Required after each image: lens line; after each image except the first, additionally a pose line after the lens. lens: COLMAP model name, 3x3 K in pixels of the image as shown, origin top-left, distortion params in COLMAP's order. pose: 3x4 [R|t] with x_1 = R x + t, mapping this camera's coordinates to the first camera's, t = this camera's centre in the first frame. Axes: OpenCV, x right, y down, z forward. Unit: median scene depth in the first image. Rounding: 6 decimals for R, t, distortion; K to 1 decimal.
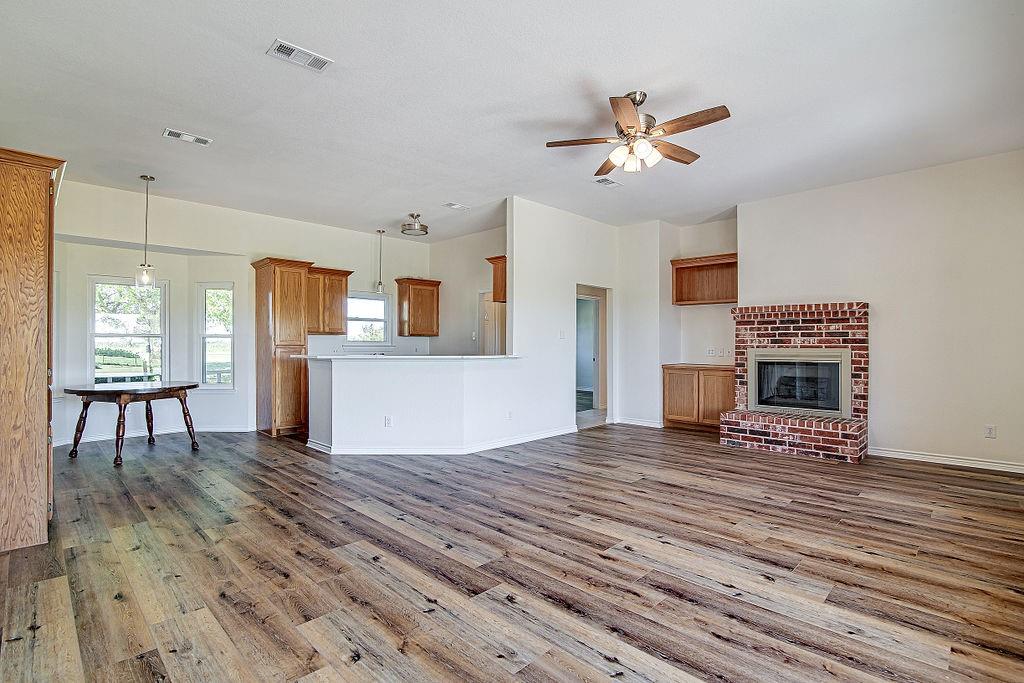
lens RADIAL K [[486.2, 0, 509.3], [0, 486.2, 341.5], [0, 0, 1]] dist [-0.020772, 0.001025]
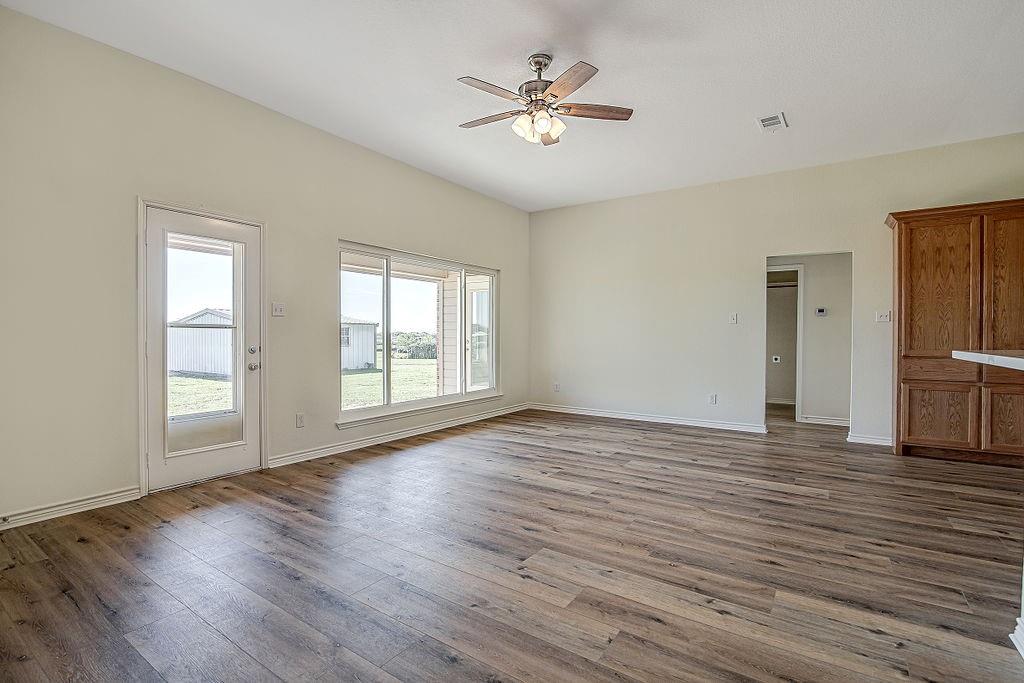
lens RADIAL K [[477.7, 0, 506.9], [0, 477.7, 341.7], [0, 0, 1]] dist [-0.018330, 0.000033]
pose [[-0.984096, -0.001275, -0.177632, 0.352082], [-0.002871, 0.999958, 0.008731, 0.021391], [0.177614, 0.009102, -0.984058, 1.378310]]
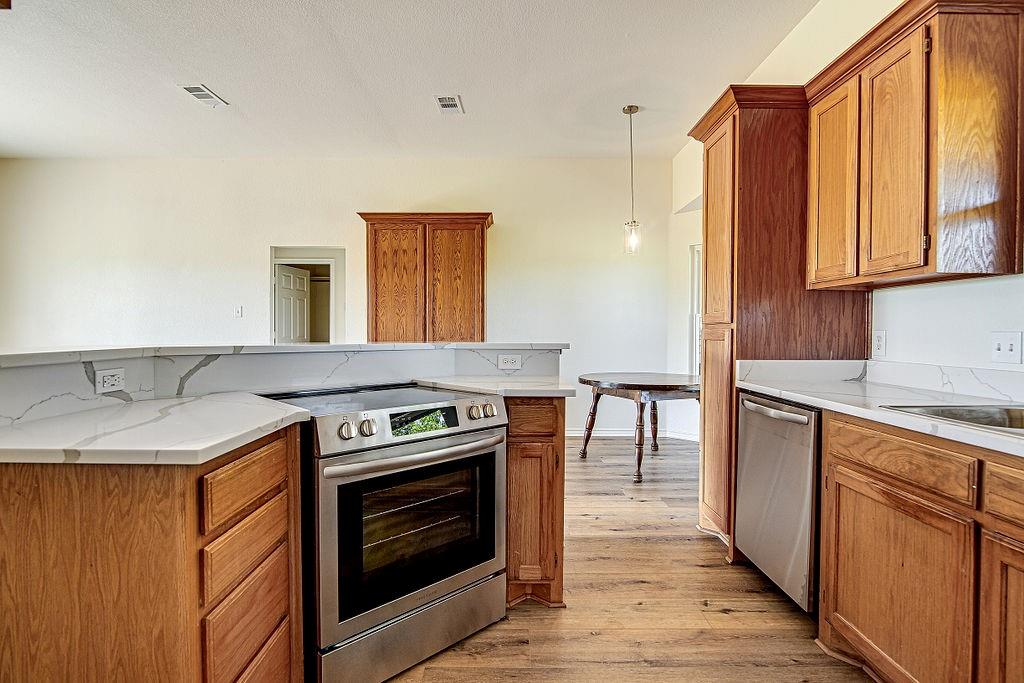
lens RADIAL K [[507.5, 0, 512.0], [0, 507.5, 341.5], [0, 0, 1]] dist [-0.017241, 0.000647]
pose [[-0.708702, 0.010805, -0.705426, -0.043892], [-0.000705, 0.999871, 0.016024, 0.021311], [0.705508, 0.011853, -0.708603, 1.559358]]
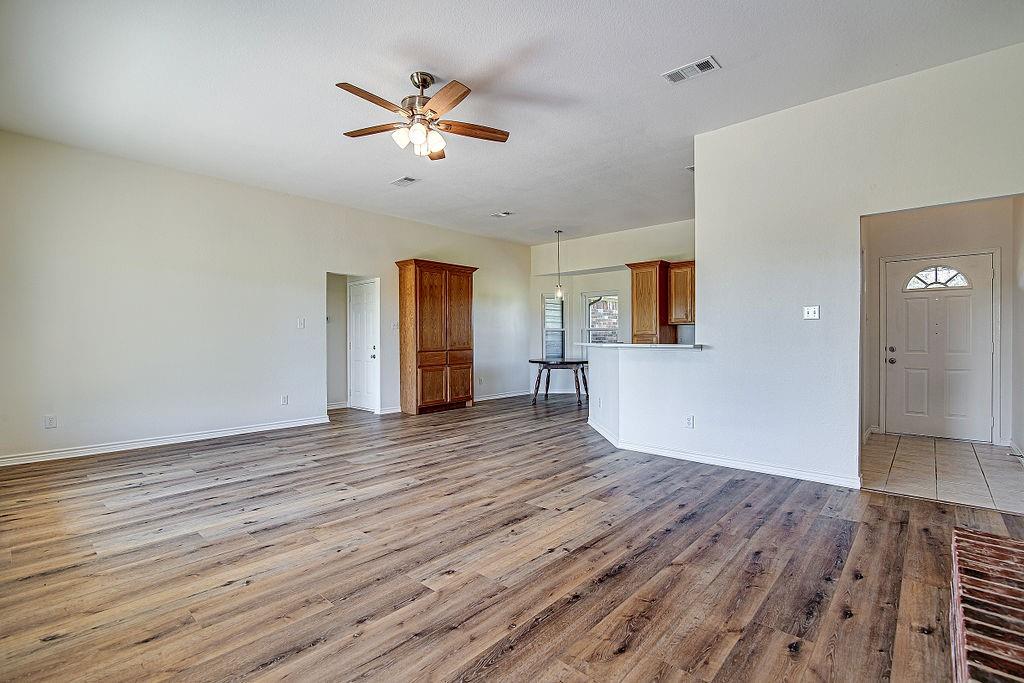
lens RADIAL K [[471.7, 0, 512.0], [0, 471.7, 341.5], [0, 0, 1]] dist [-0.021007, 0.000866]
pose [[0.050717, 0.006718, -0.998690, 0.889804], [0.008726, 0.999936, 0.007169, 0.017725], [0.998675, -0.009078, 0.050655, 0.819587]]
